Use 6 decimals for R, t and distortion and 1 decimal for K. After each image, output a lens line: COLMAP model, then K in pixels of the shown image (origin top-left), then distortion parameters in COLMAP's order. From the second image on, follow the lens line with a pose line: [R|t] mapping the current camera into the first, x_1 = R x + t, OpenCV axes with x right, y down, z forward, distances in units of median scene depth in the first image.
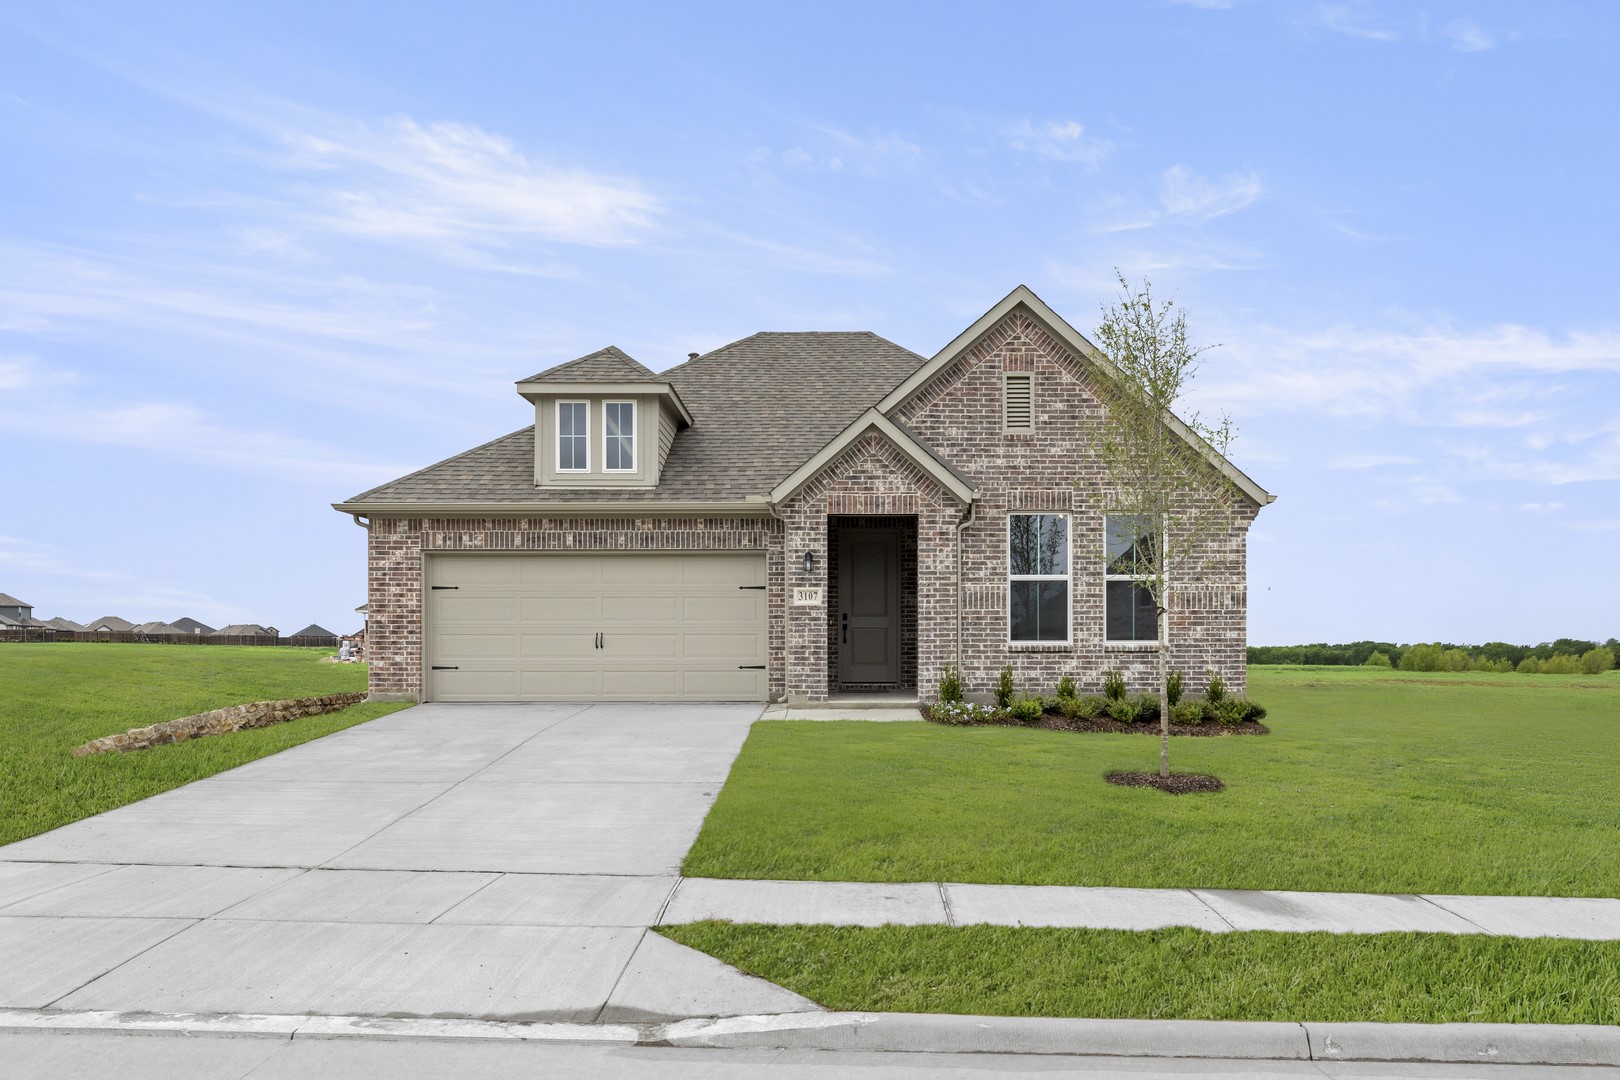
lens RADIAL K [[665.7, 0, 809.8], [0, 665.7, 547.0], [0, 0, 1]] dist [-0.001172, 0.000280]
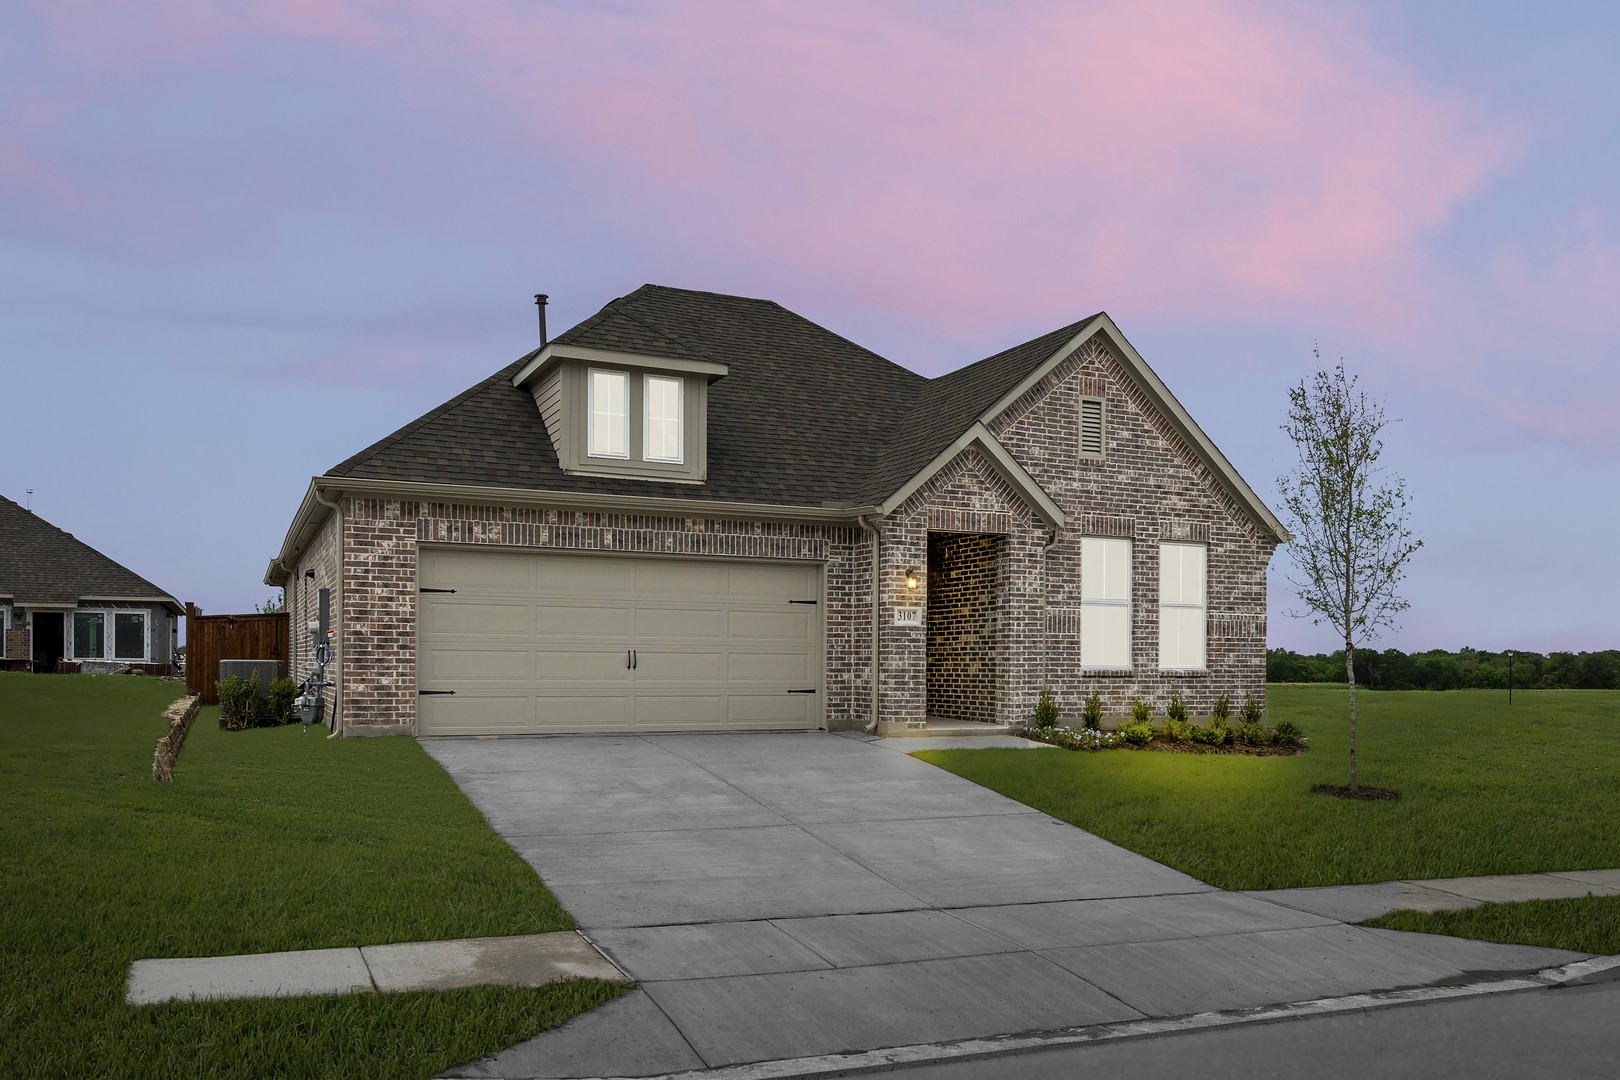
lens RADIAL K [[804.2, 0, 771.5], [0, 804.2, 533.4], [0, 0, 1]] dist [-0.002017, -0.000240]
pose [[0.957843, 0.054433, 0.282088, -0.490201], [-0.052772, 0.998515, -0.013490, -0.015886], [-0.282403, -0.001965, 0.959294, -0.026395]]
